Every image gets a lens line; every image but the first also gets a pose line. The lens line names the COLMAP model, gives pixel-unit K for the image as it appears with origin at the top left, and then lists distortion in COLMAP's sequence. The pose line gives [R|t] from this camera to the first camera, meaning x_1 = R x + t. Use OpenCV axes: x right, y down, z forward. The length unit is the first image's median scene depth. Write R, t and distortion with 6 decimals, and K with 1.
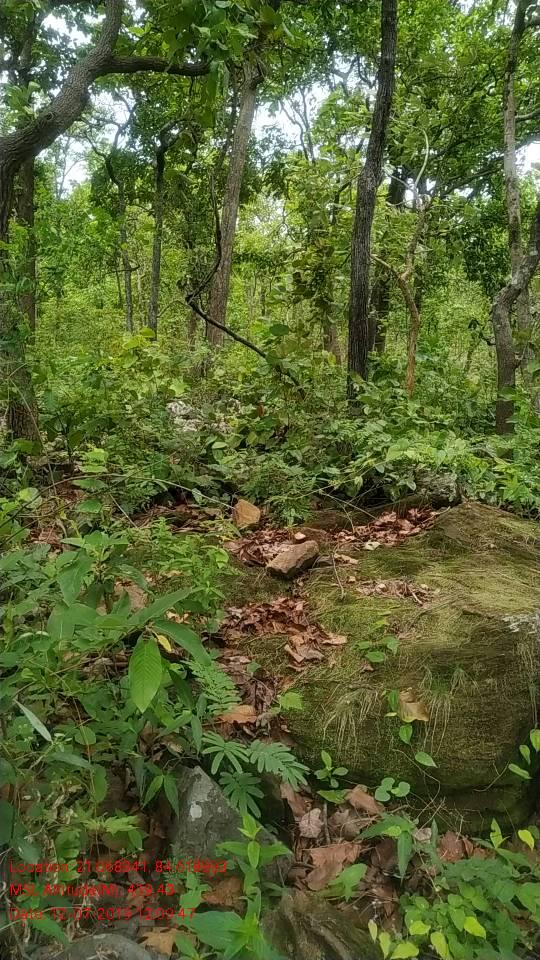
lens RADIAL K [[696.7, 0, 274.2], [0, 696.7, 482.6], [0, 0, 1]] dist [0.014609, -0.031437]
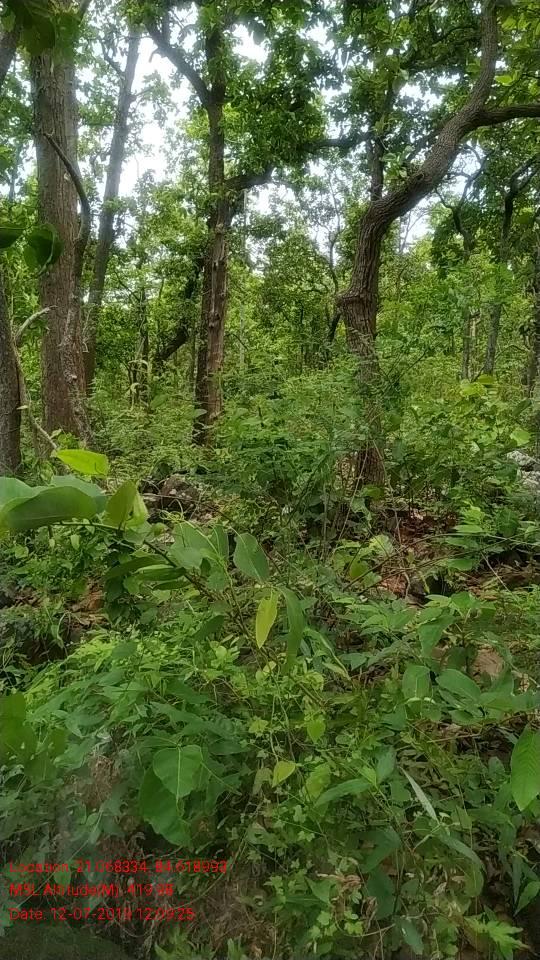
lens RADIAL K [[696.7, 0, 267.2], [0, 696.7, 479.1], [0, 0, 1]] dist [0.014609, -0.031437]
pose [[0.895988, 0.054367, -0.440738, -0.037282], [-0.084195, 0.995274, -0.048390, -0.007081], [0.436025, 0.080465, 0.896330, 0.003958]]
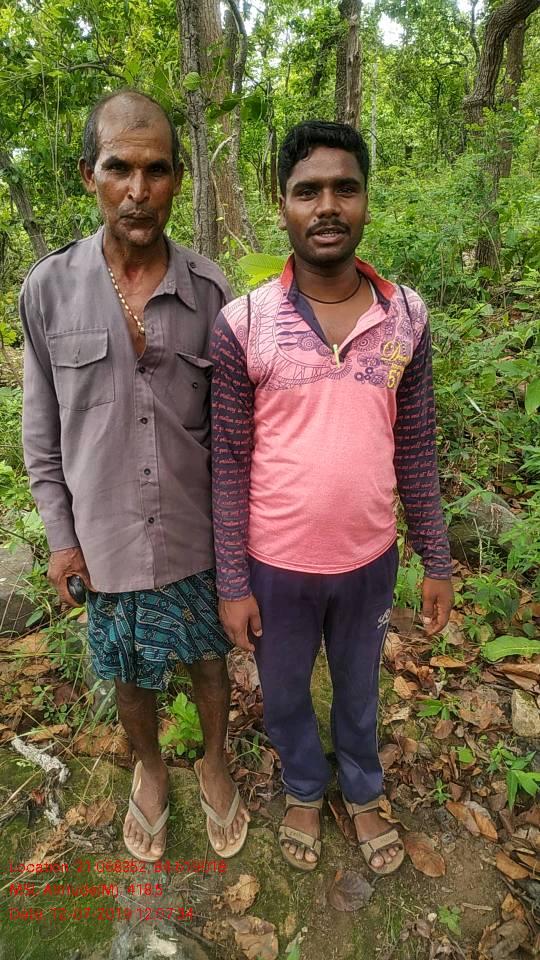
lens RADIAL K [[696.7, 0, 271.6], [0, 696.7, 476.3], [0, 0, 1]] dist [0.014609, -0.031437]
pose [[0.807338, 0.175726, -0.563317, 0.097455], [-0.051580, 0.971991, 0.229287, 0.030302], [0.587831, -0.156056, 0.793789, -0.268710]]
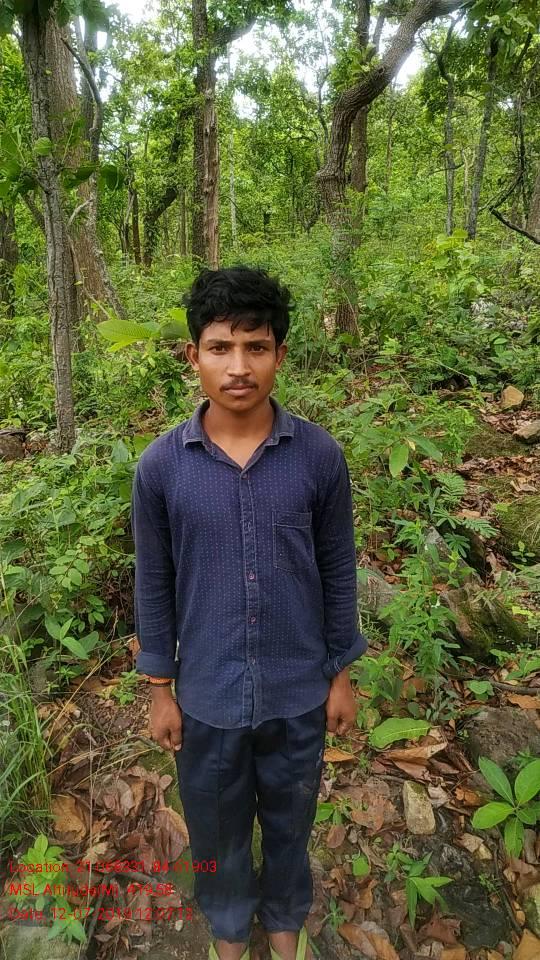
lens RADIAL K [[696.7, 0, 272.8], [0, 696.7, 476.6], [0, 0, 1]] dist [0.014609, -0.031437]
pose [[0.902973, 0.101630, -0.417506, 0.083646], [-0.043994, 0.988388, 0.145445, 0.017365], [0.427439, -0.112965, 0.896958, -0.243920]]
